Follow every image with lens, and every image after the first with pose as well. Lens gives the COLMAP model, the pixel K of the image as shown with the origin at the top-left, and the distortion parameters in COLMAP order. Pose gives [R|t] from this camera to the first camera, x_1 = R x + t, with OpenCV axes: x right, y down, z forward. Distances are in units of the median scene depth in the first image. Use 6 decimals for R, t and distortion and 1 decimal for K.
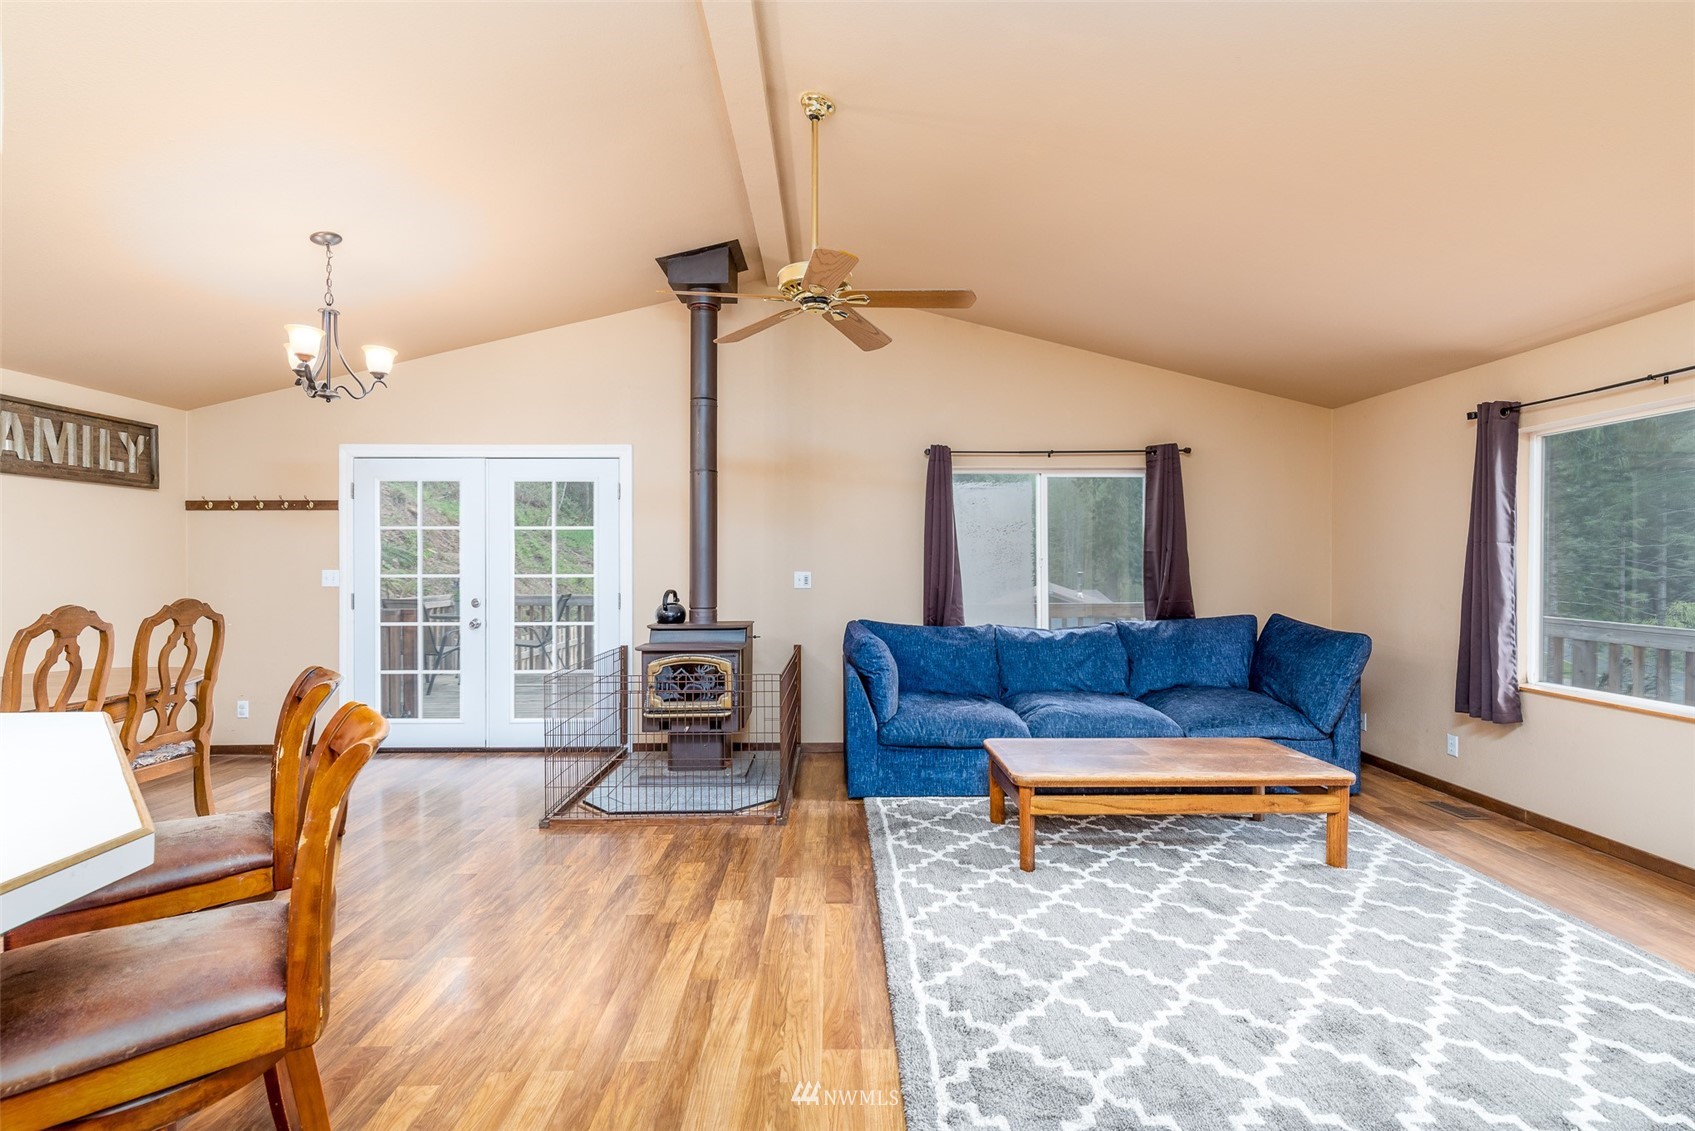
lens RADIAL K [[754.3, 0, 847.5], [0, 754.3, 565.5], [0, 0, 1]] dist [0.001767, 0.000125]
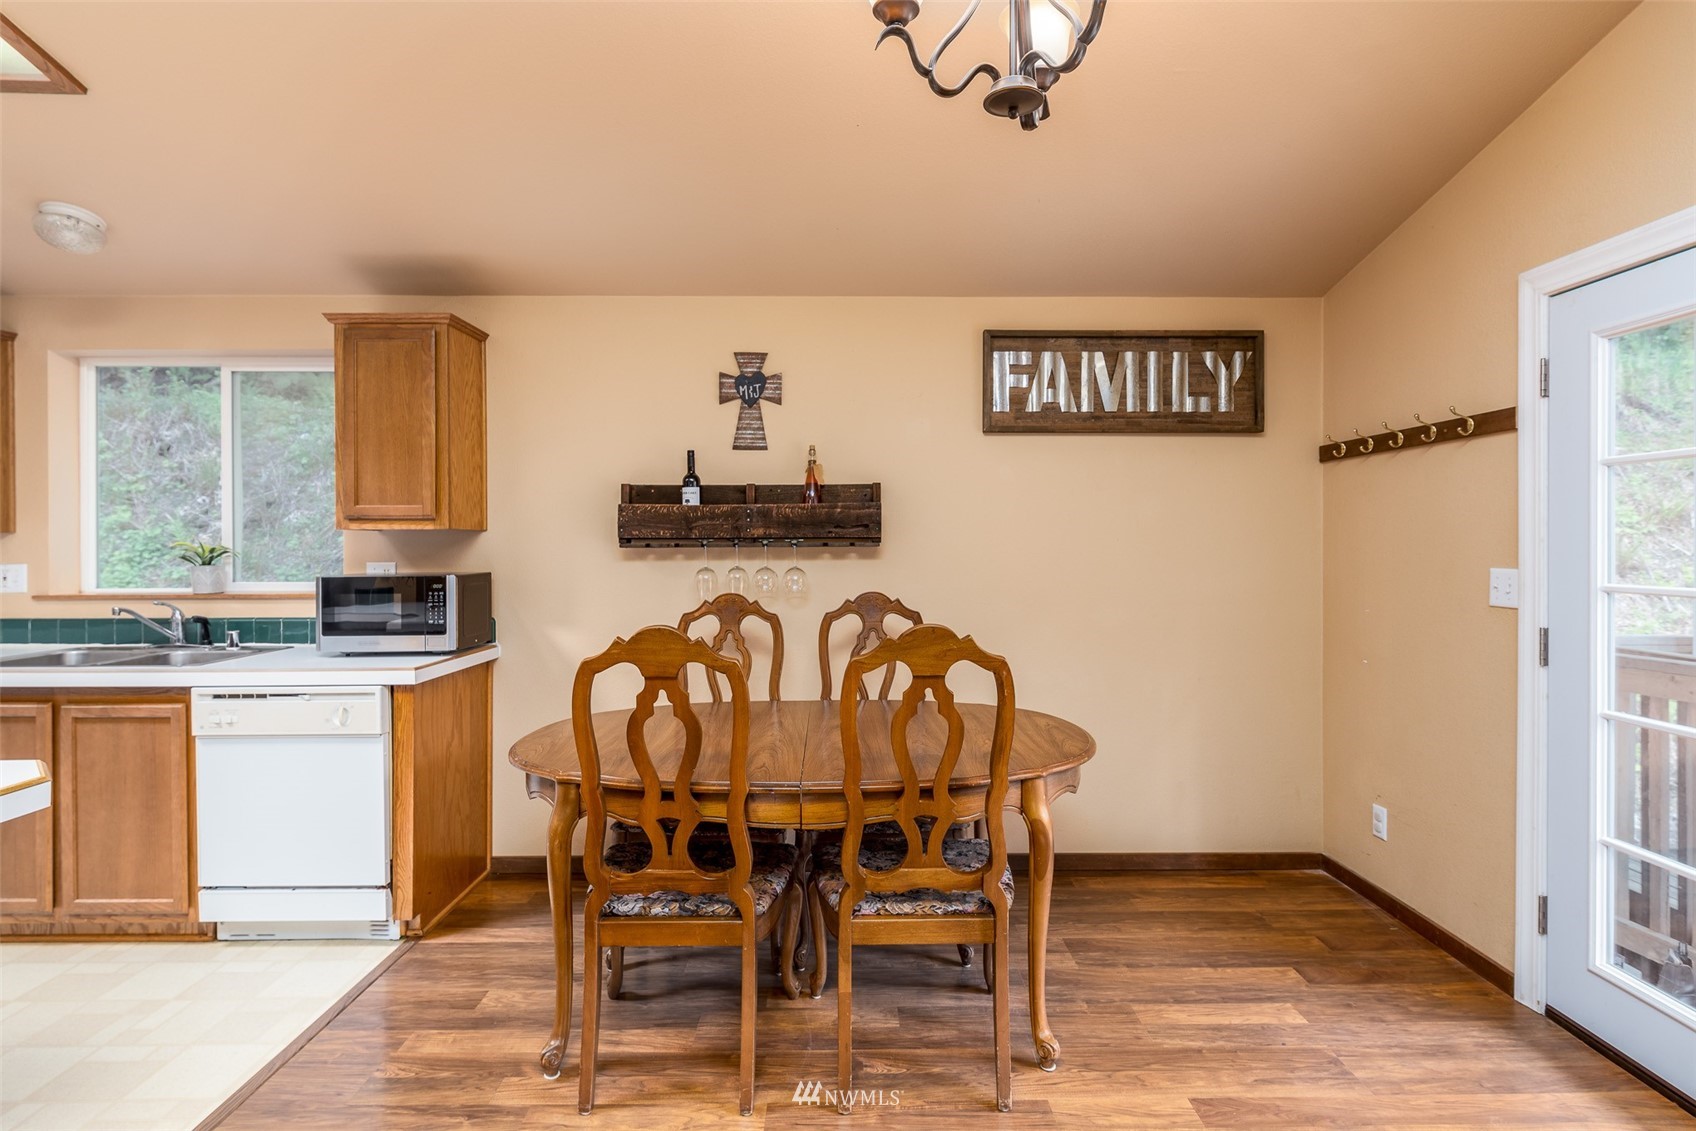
lens RADIAL K [[857.4, 0, 842.5], [0, 857.4, 546.1], [0, 0, 1]] dist [-0.002838, -0.000197]
pose [[-0.005526, 0.006007, -0.999967, -0.209171], [-0.005083, 0.999969, 0.006035, -0.009660], [0.999972, 0.005116, -0.005495, 0.690942]]
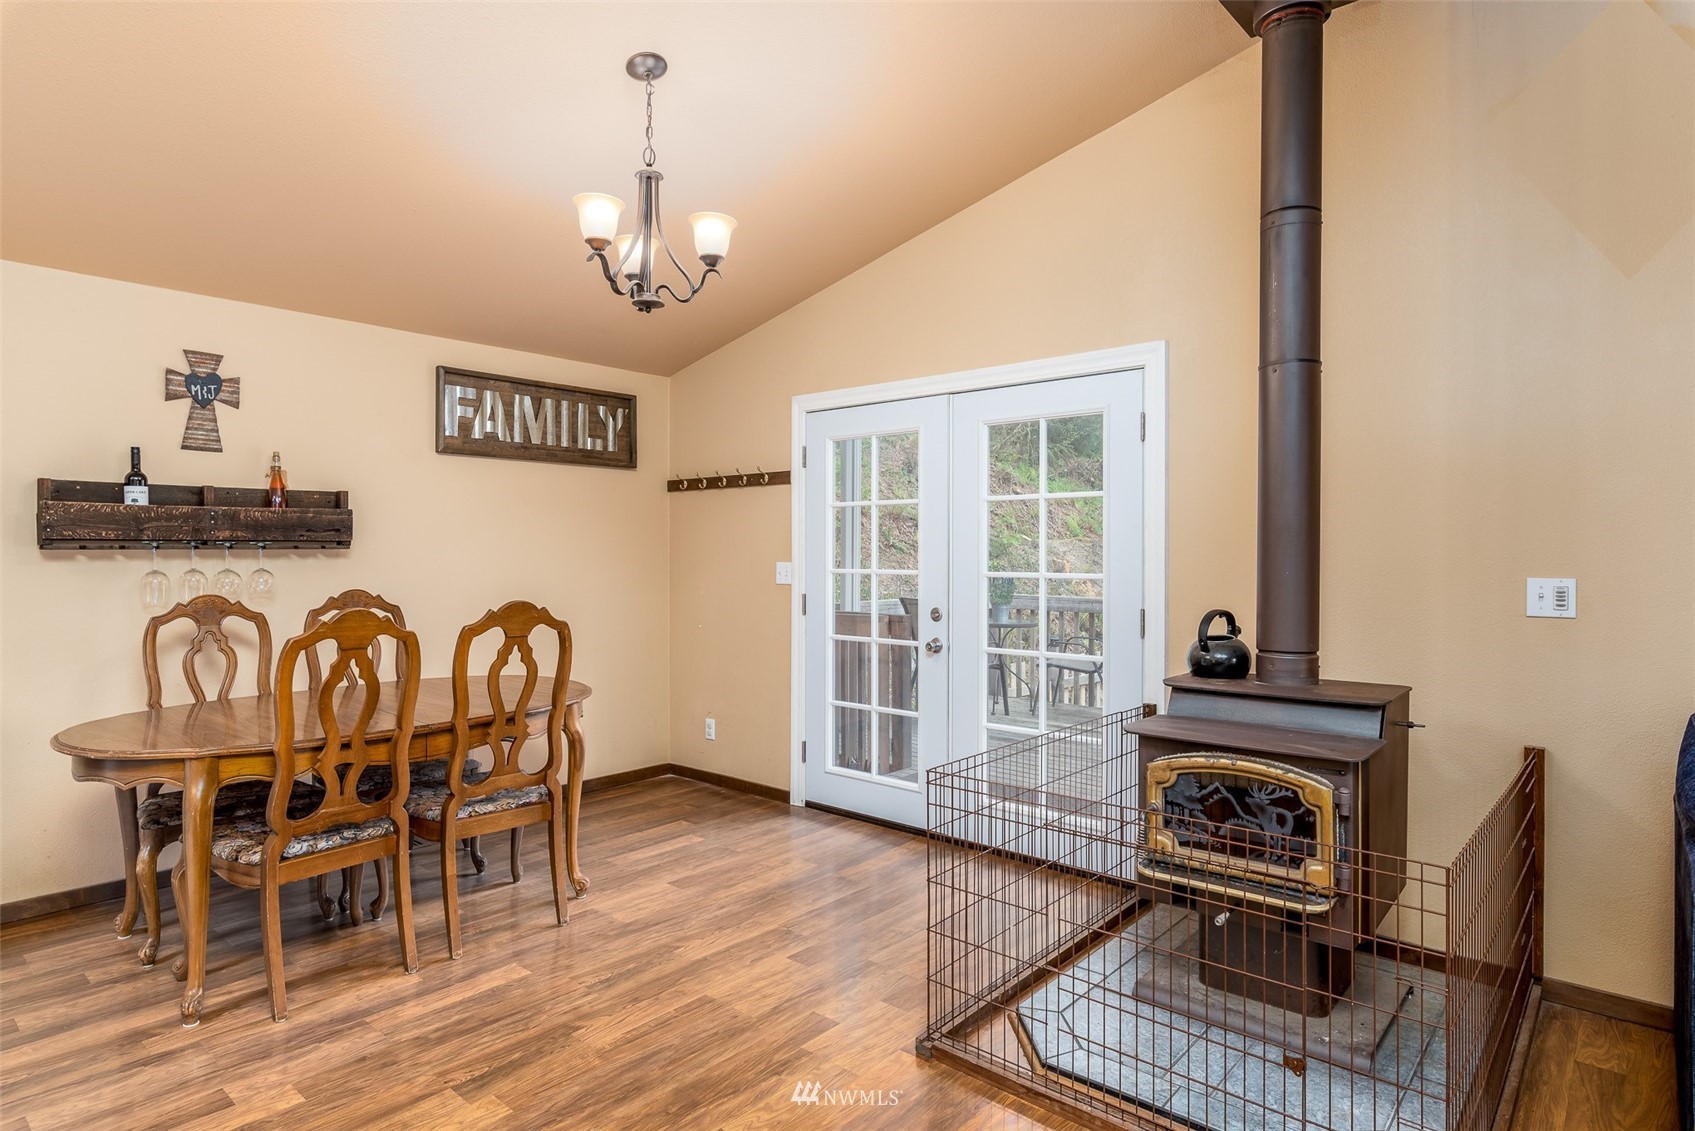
lens RADIAL K [[931.3, 0, 851.9], [0, 931.3, 554.7], [0, 0, 1]] dist [-0.001743, -0.000436]
pose [[0.747656, 0.005054, -0.664066, -0.006245], [-0.005929, 0.999982, 0.000935, -0.003402], [0.664059, 0.003238, 0.747673, 0.377632]]
